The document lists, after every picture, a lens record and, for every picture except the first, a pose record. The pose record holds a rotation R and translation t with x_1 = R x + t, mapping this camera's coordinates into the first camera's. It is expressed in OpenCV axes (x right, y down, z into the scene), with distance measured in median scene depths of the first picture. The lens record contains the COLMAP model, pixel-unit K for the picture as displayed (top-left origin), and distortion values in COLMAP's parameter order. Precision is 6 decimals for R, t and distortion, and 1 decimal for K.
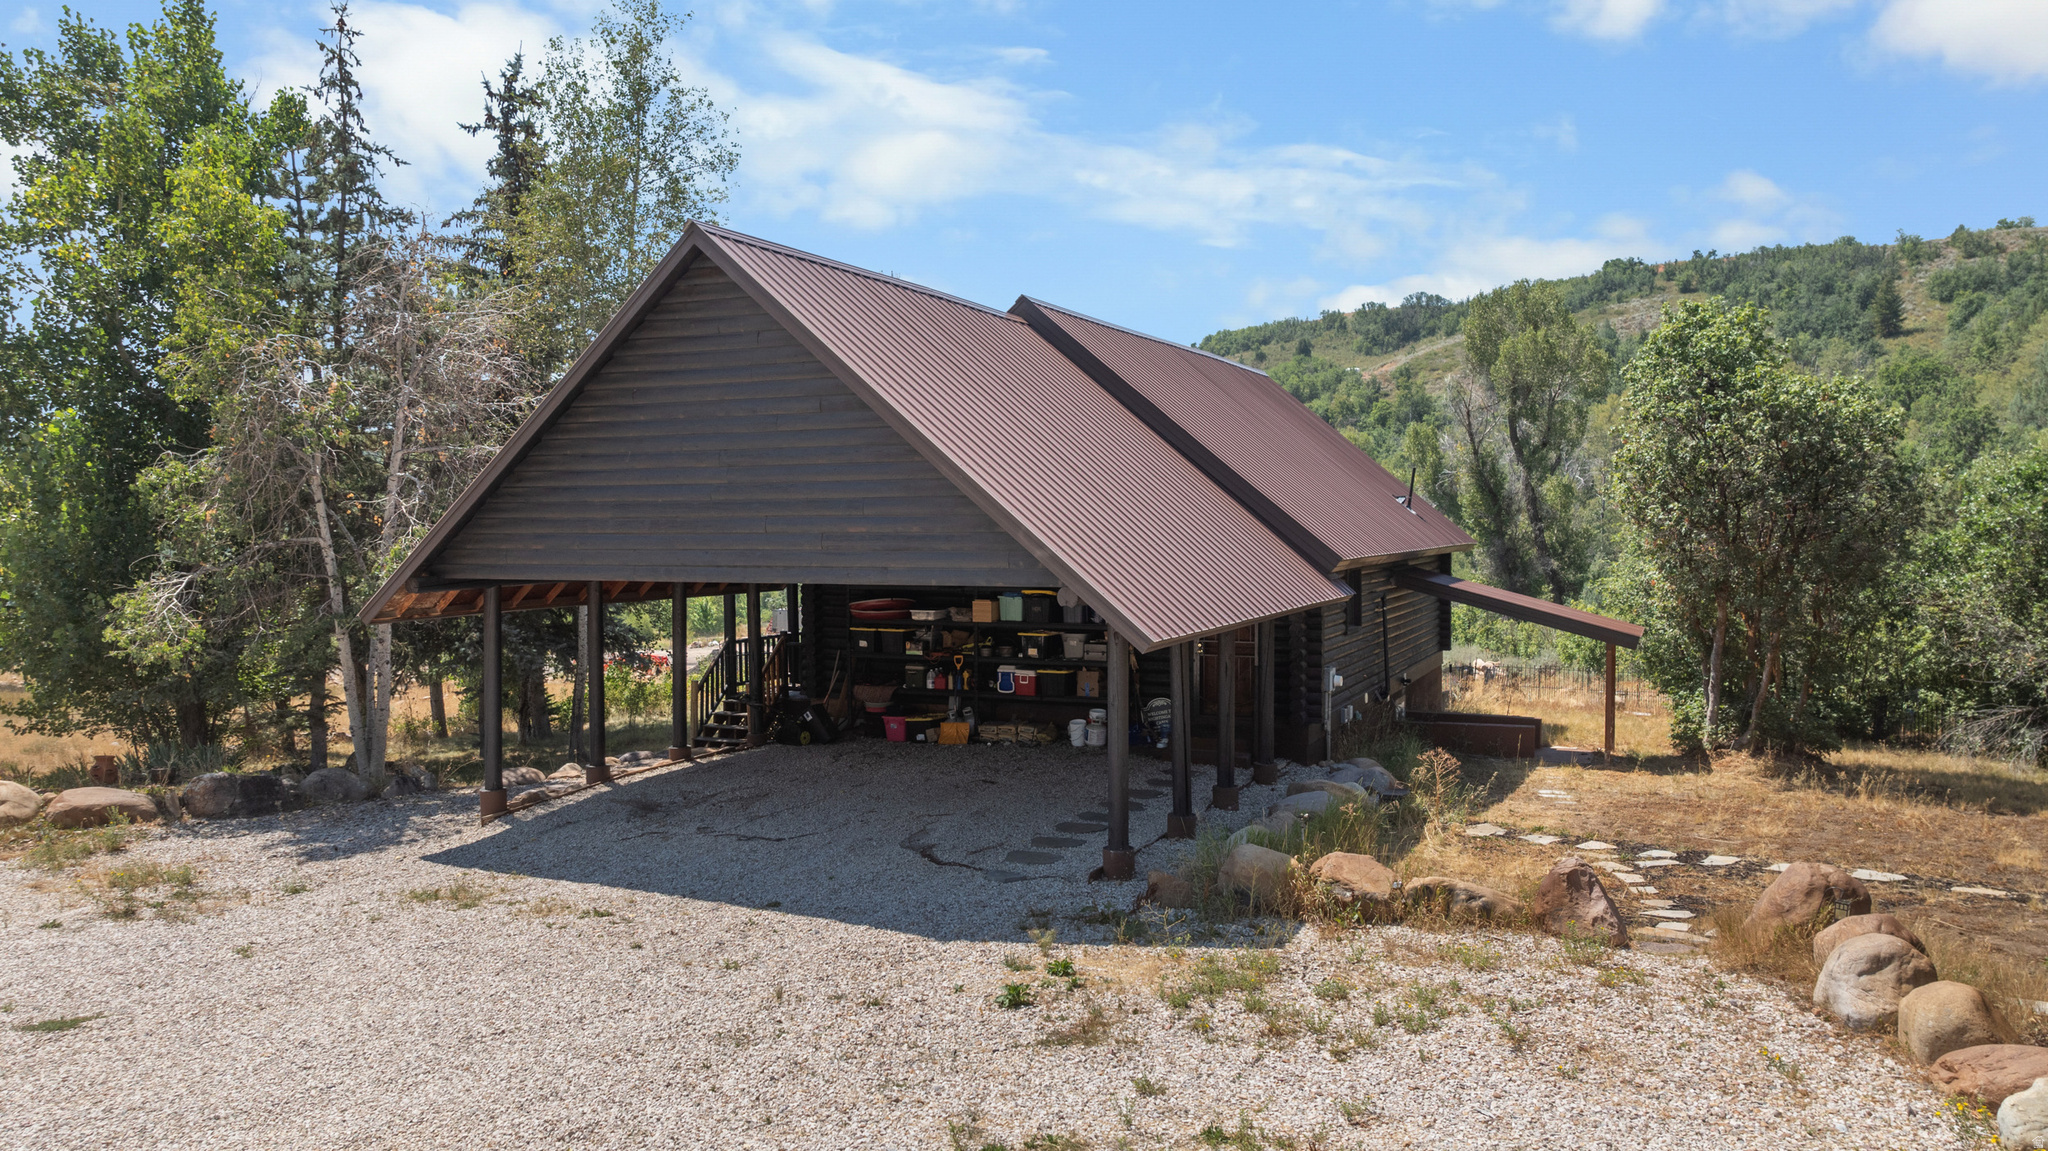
lens RADIAL K [[1446.1, 0, 1024.0], [0, 1446.1, 575.5], [0, 0, 1]] dist [-0.066931, 0.087089]
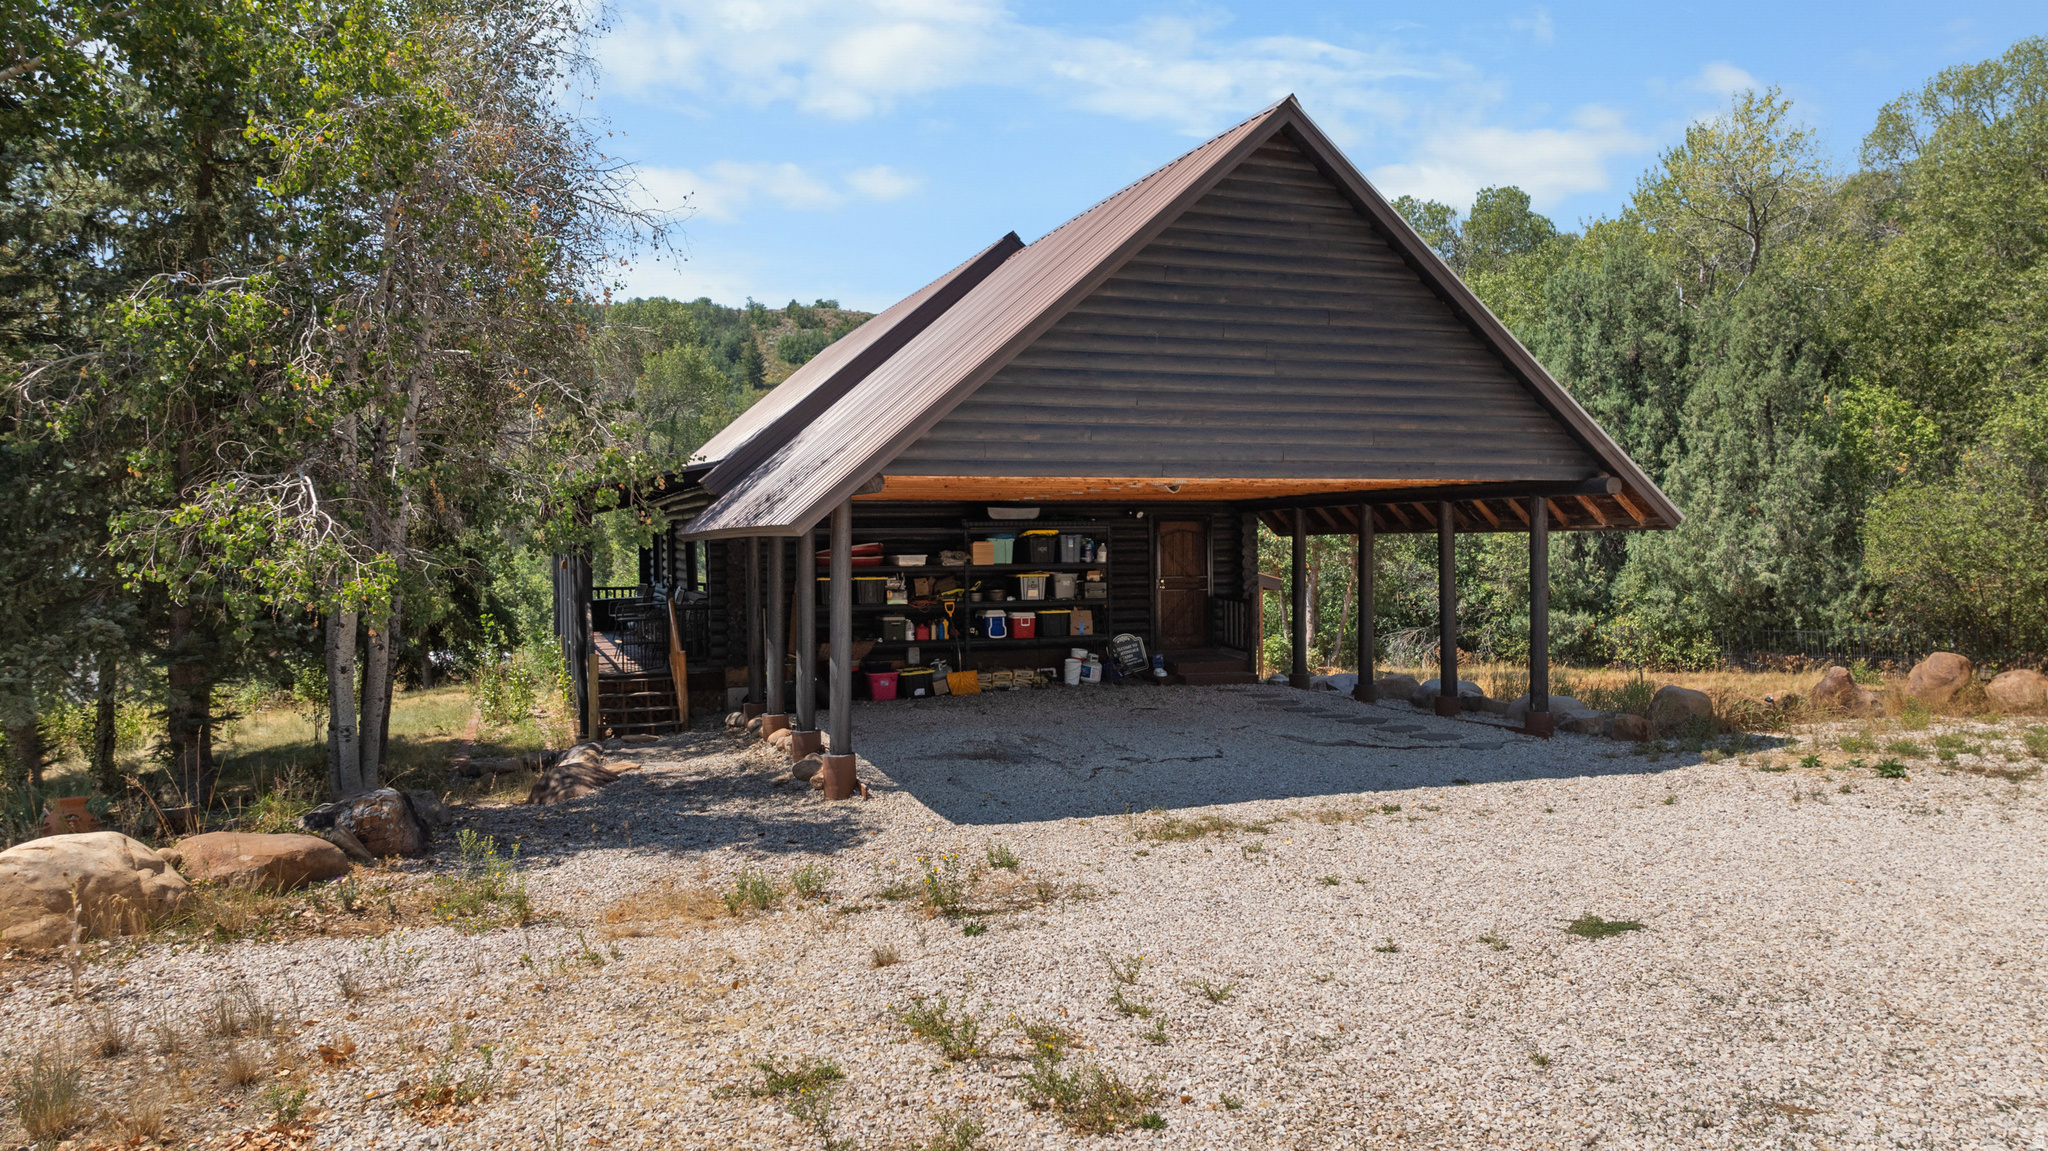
lens RADIAL K [[1446.1, 0, 1024.0], [0, 1446.1, 575.5], [0, 0, 1]] dist [-0.066931, 0.087089]
pose [[0.715924, -0.015586, 0.698004, -0.663751], [0.033048, 0.999387, -0.011581, 0.050032], [-0.697395, 0.031359, 0.716000, 0.285393]]
